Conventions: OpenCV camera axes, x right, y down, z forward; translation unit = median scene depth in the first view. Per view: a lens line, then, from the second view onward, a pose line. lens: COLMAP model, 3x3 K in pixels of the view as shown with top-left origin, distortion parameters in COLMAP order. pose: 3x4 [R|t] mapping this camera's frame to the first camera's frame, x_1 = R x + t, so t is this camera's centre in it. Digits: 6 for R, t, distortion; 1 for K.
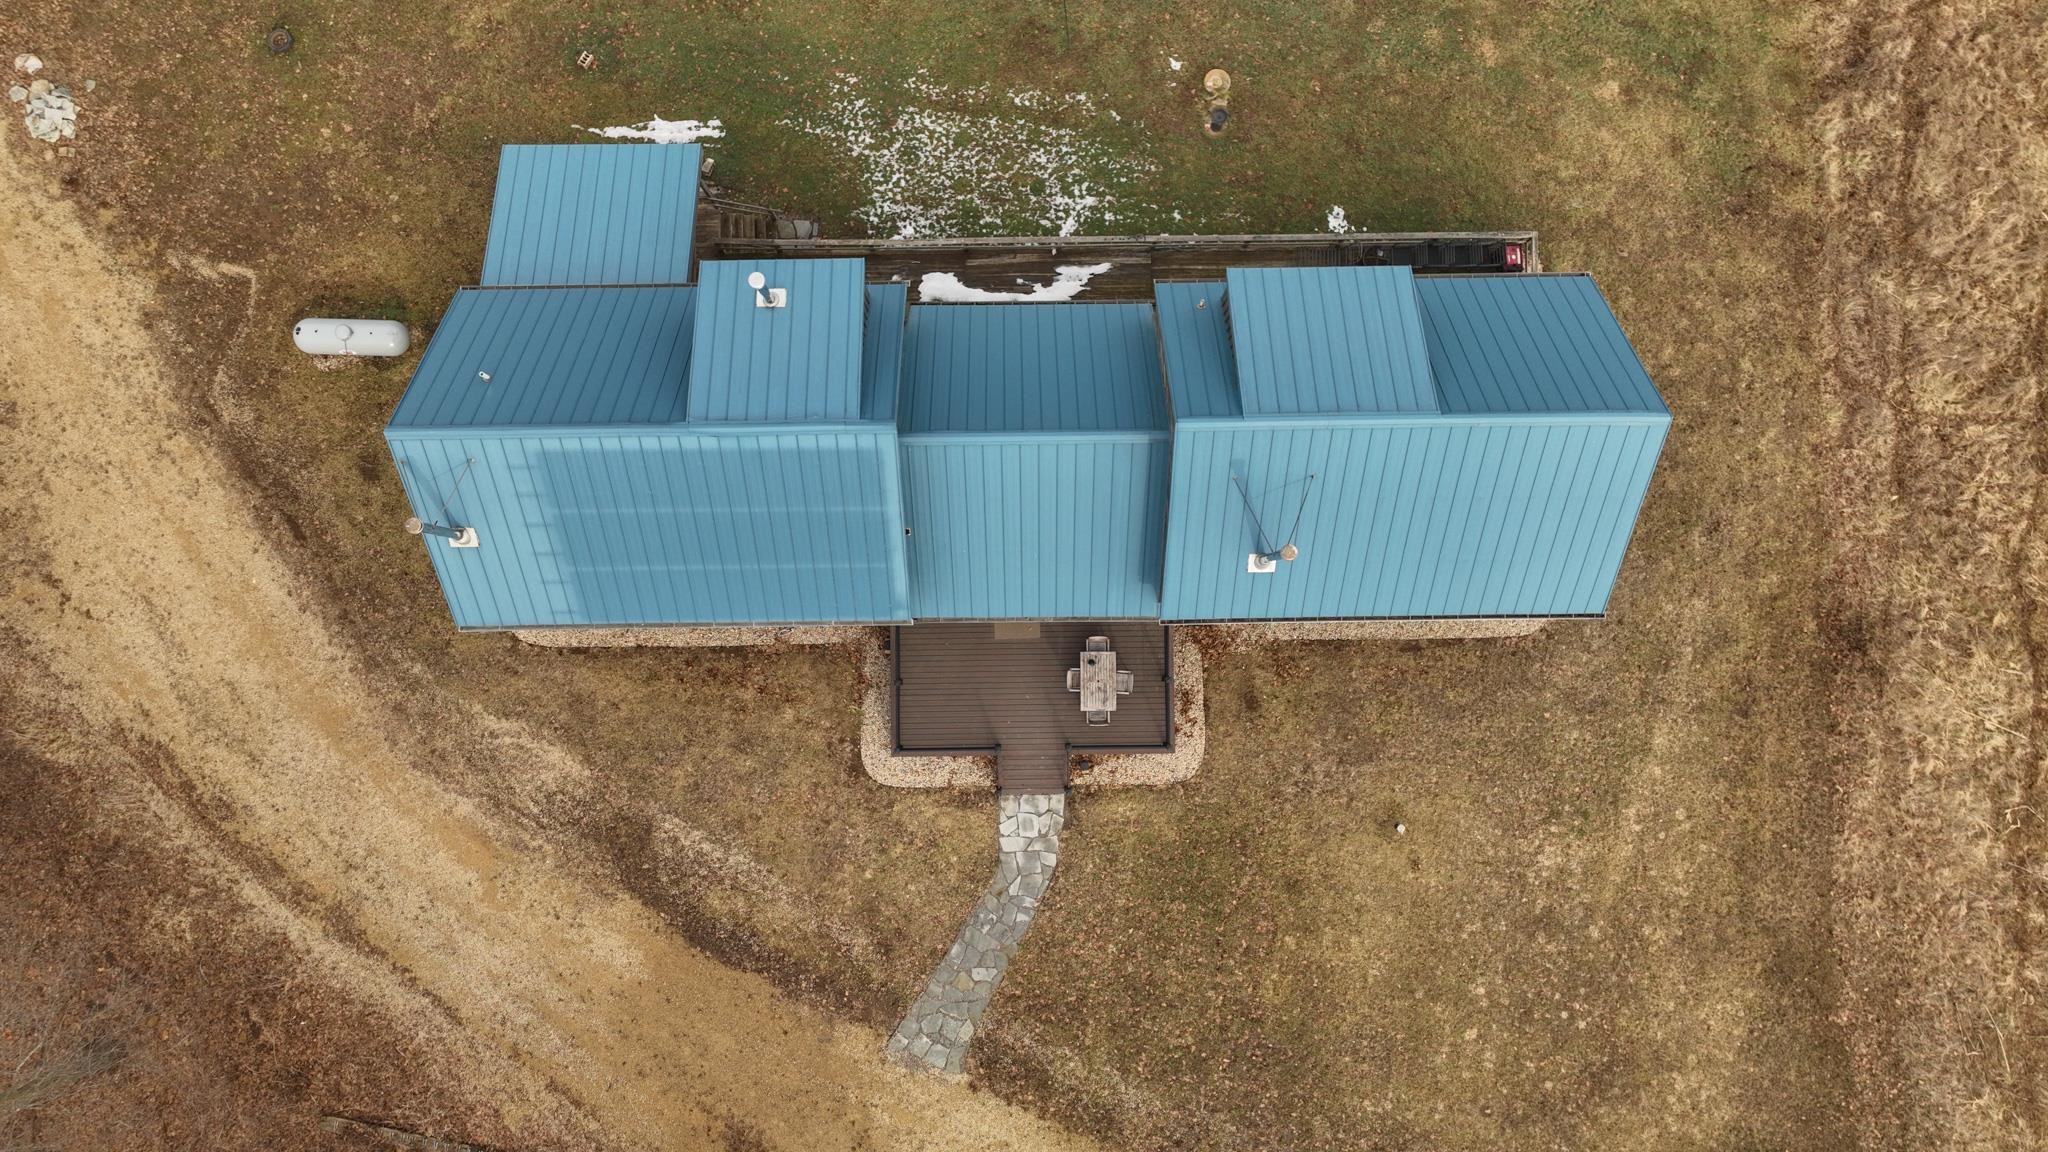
lens RADIAL K [[1440.2, 0, 1027.8], [0, 1440.2, 578.9], [0, 0, 1]] dist [0.005713, 0.008181]
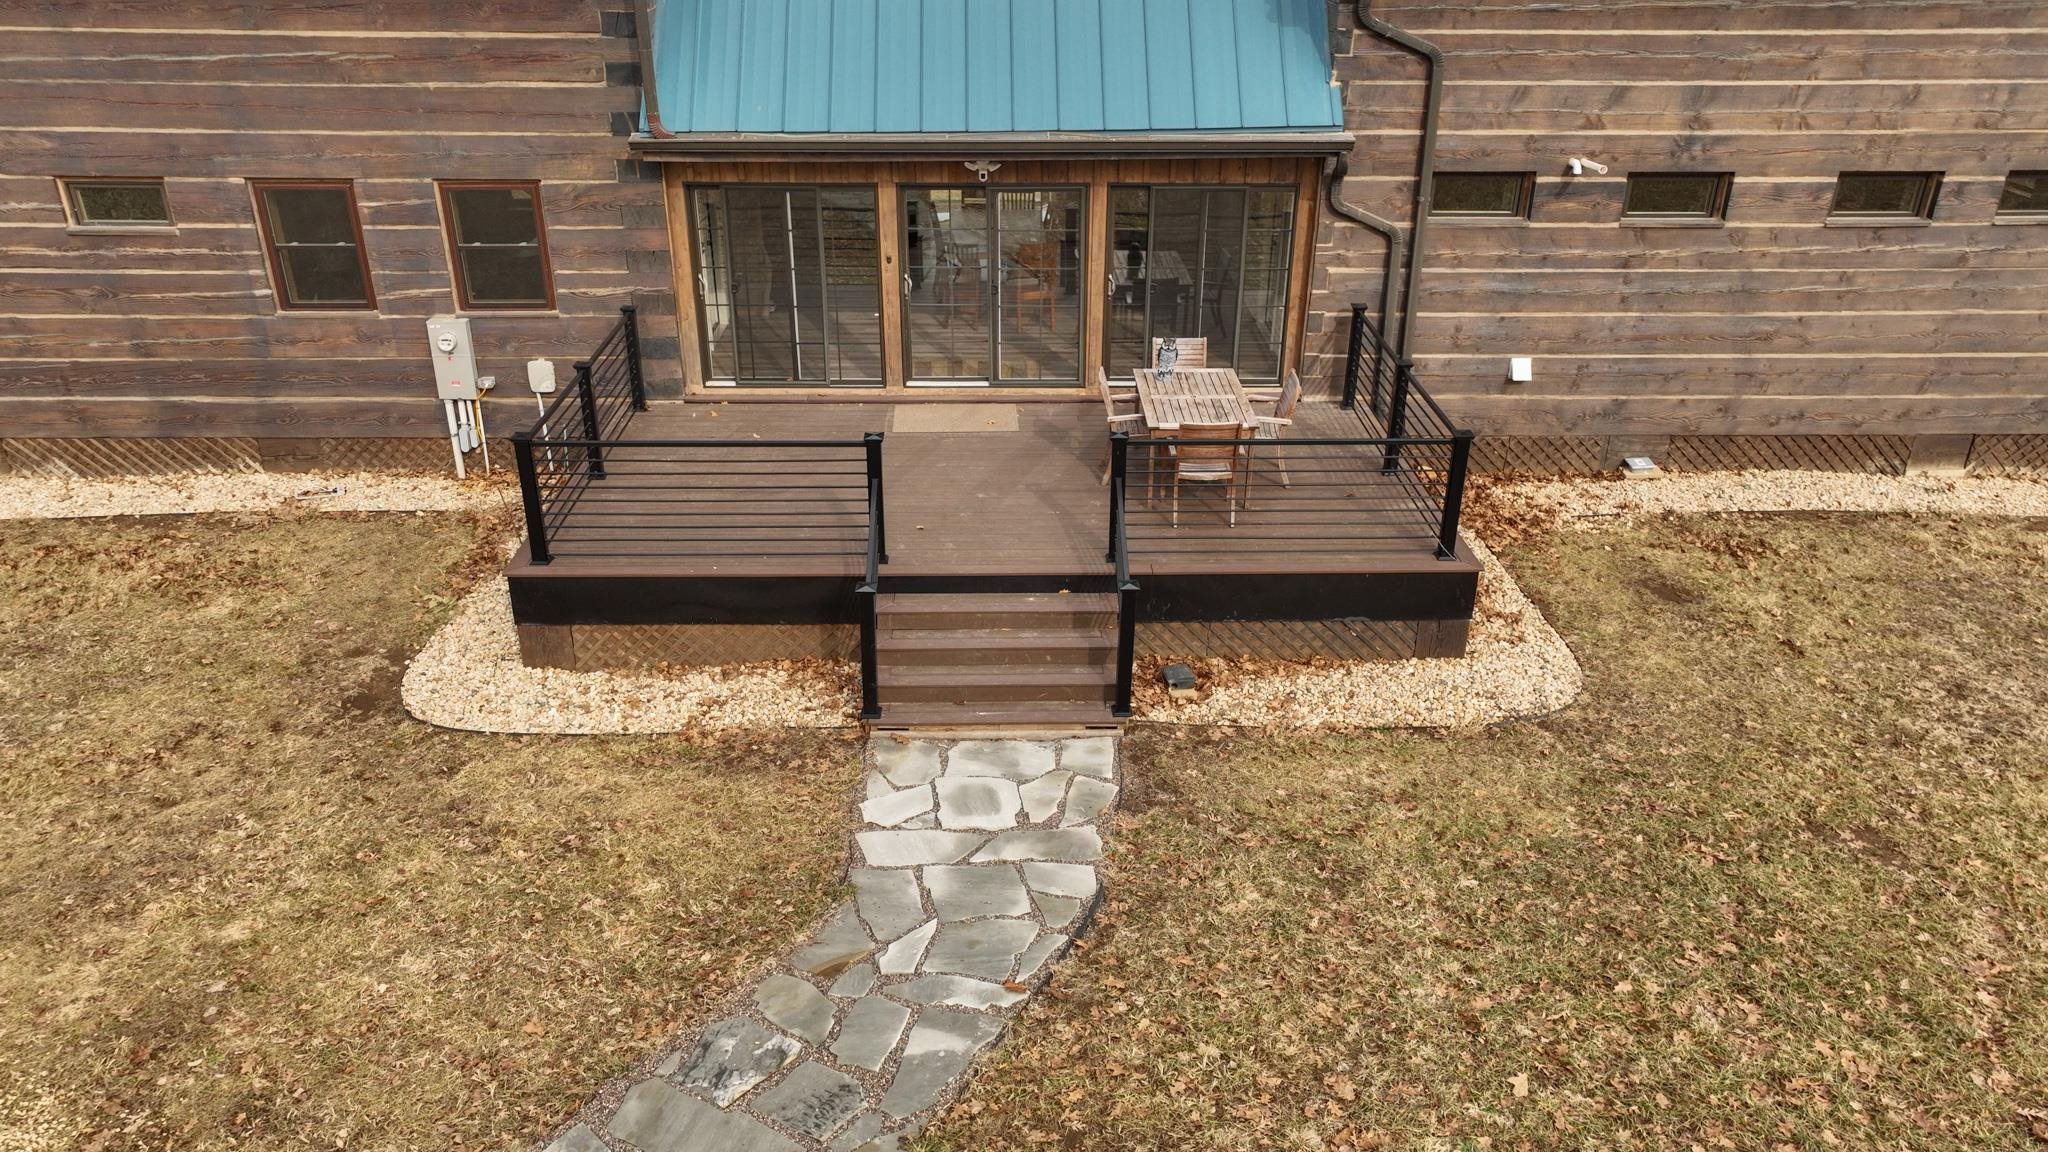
lens RADIAL K [[1440.2, 0, 1026.4], [0, 1440.2, 578.5], [0, 0, 1]] dist [0.005713, 0.008181]
pose [[0.999929, -0.005074, 0.010746, 0.006325], [0.011840, 0.502436, -0.864533, 0.365582], [-0.001013, 0.864600, 0.502461, 0.837875]]
